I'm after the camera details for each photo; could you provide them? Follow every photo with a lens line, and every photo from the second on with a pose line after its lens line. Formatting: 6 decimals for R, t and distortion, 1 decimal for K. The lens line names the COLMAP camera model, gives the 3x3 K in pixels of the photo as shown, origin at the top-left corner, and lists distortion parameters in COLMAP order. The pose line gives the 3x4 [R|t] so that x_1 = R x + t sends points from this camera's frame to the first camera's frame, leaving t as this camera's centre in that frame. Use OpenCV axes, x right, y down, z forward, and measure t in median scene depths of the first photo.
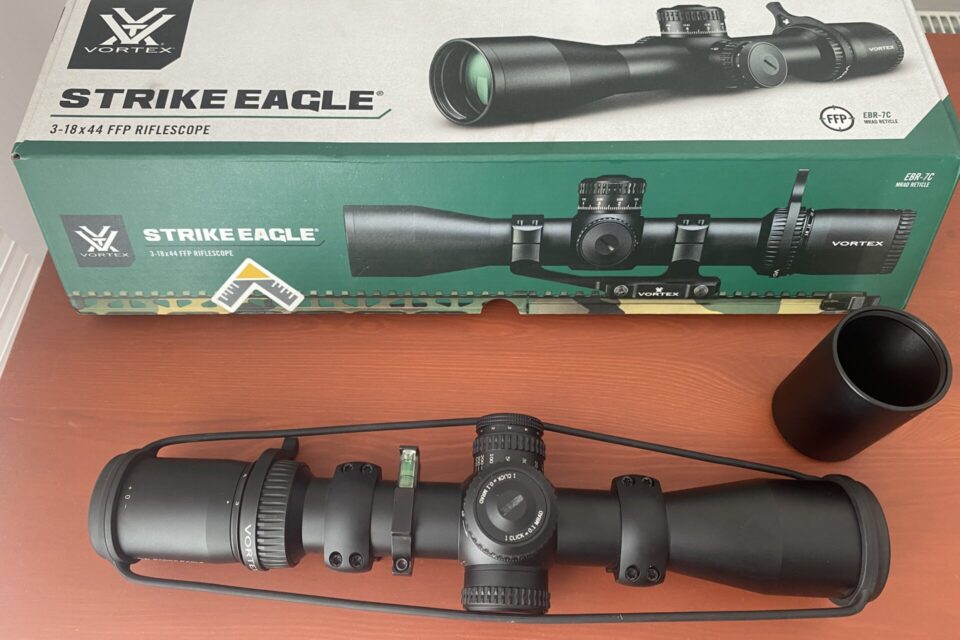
lens RADIAL K [[722.9, 0, 475.6], [0, 722.9, 406.2], [0, 0, 1]] dist [-0.000962, 0.005782]
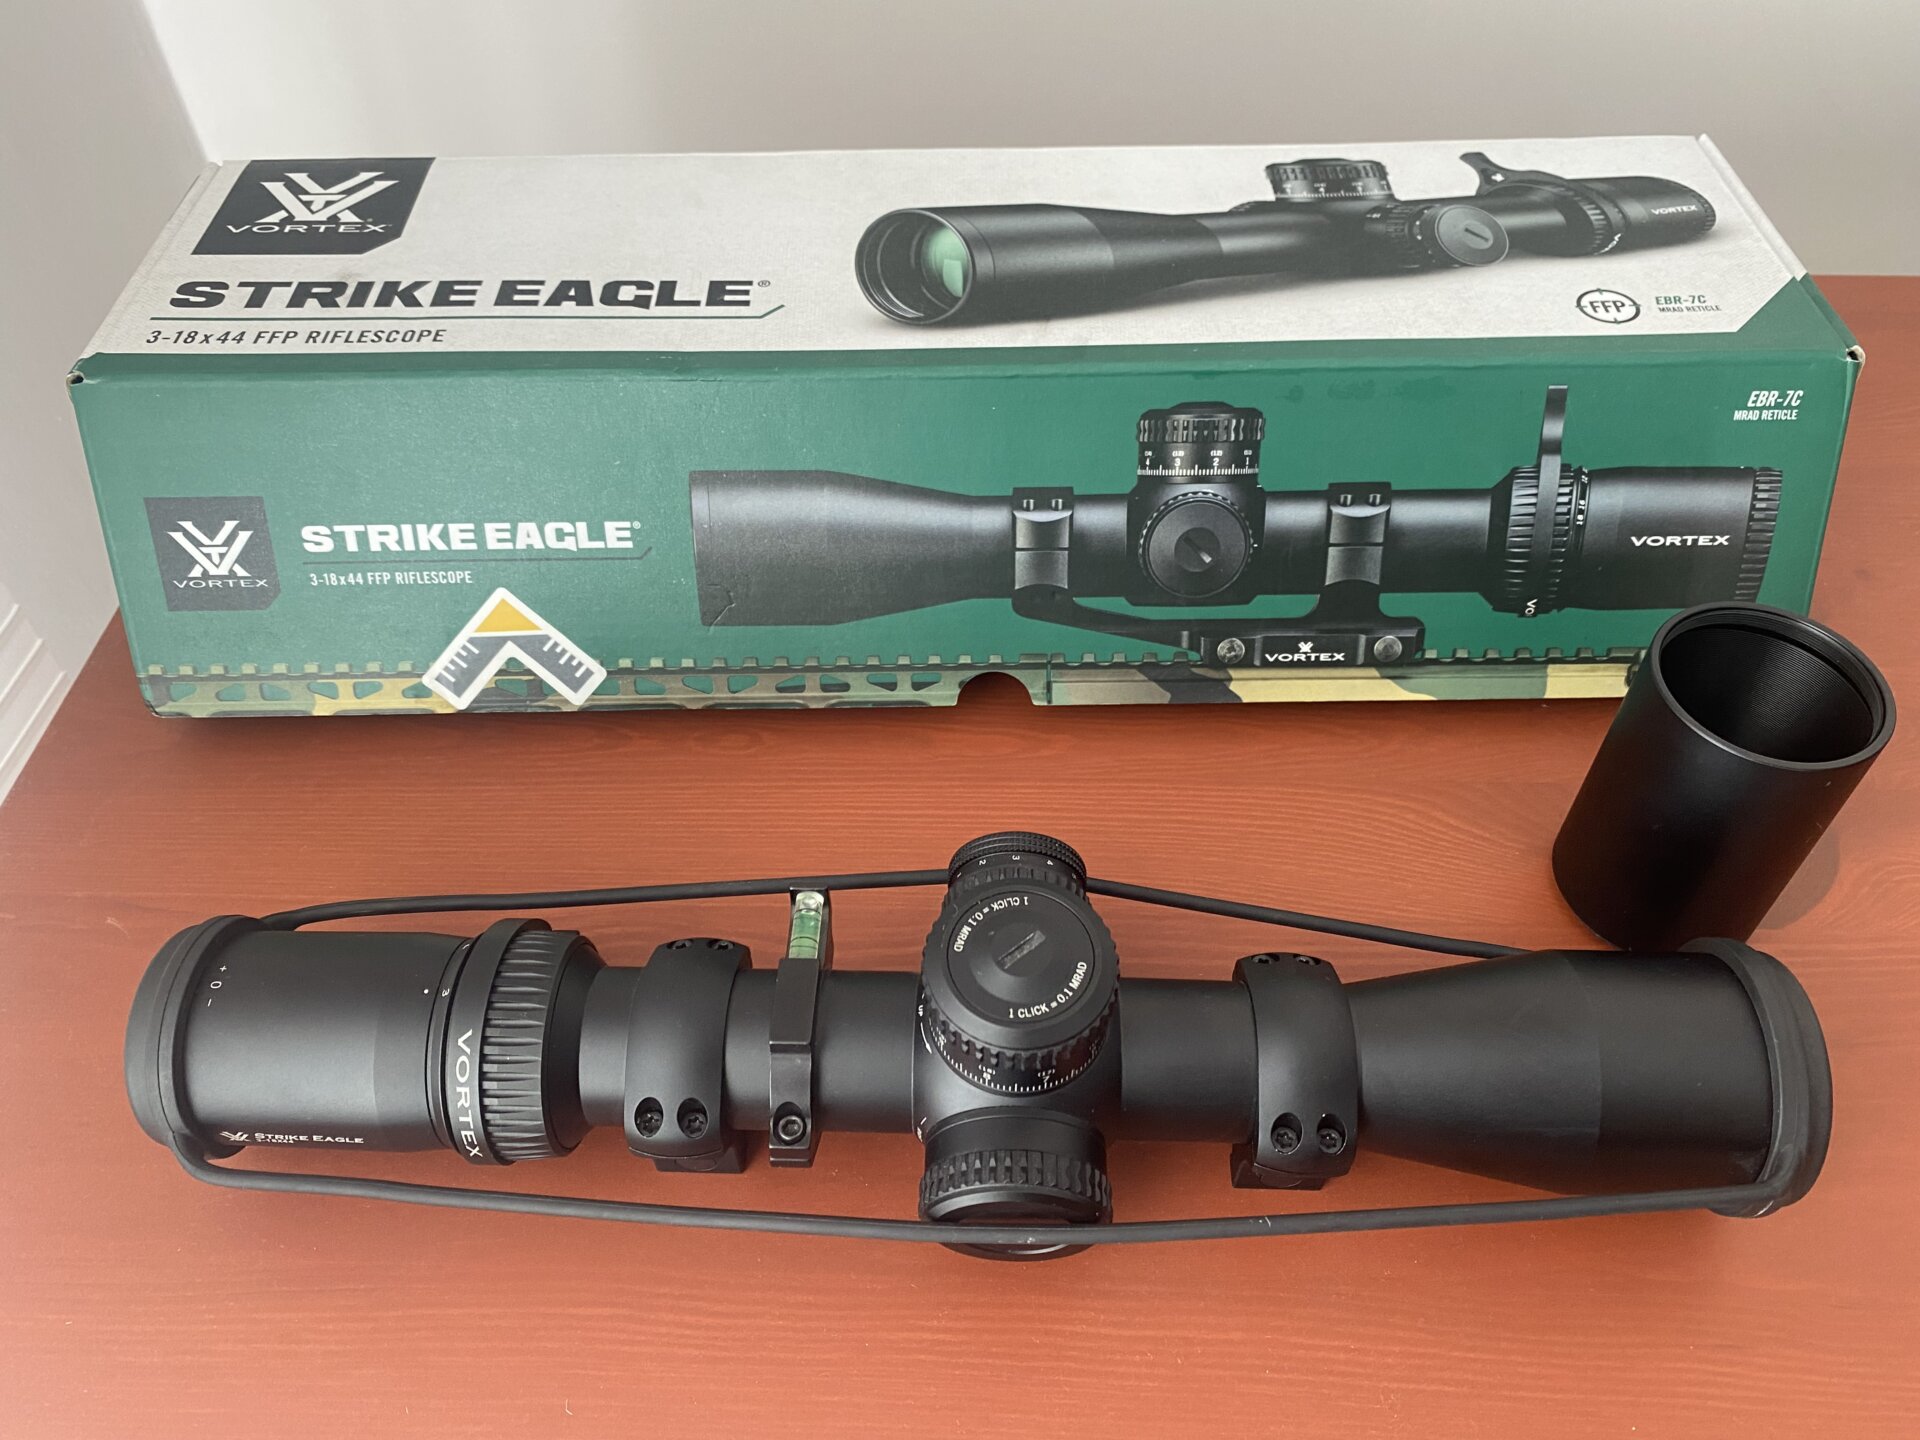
lens RADIAL K [[1467.2, 0, 960.0], [0, 1467.2, 720.0], [0, 0, 1]] dist [0.005217, -0.008759]
pose [[0.999898, -0.012651, 0.006680, 0.003285], [0.013922, 0.967951, -0.250751, 0.163057], [-0.003294, 0.250819, 0.968028, 0.015093]]
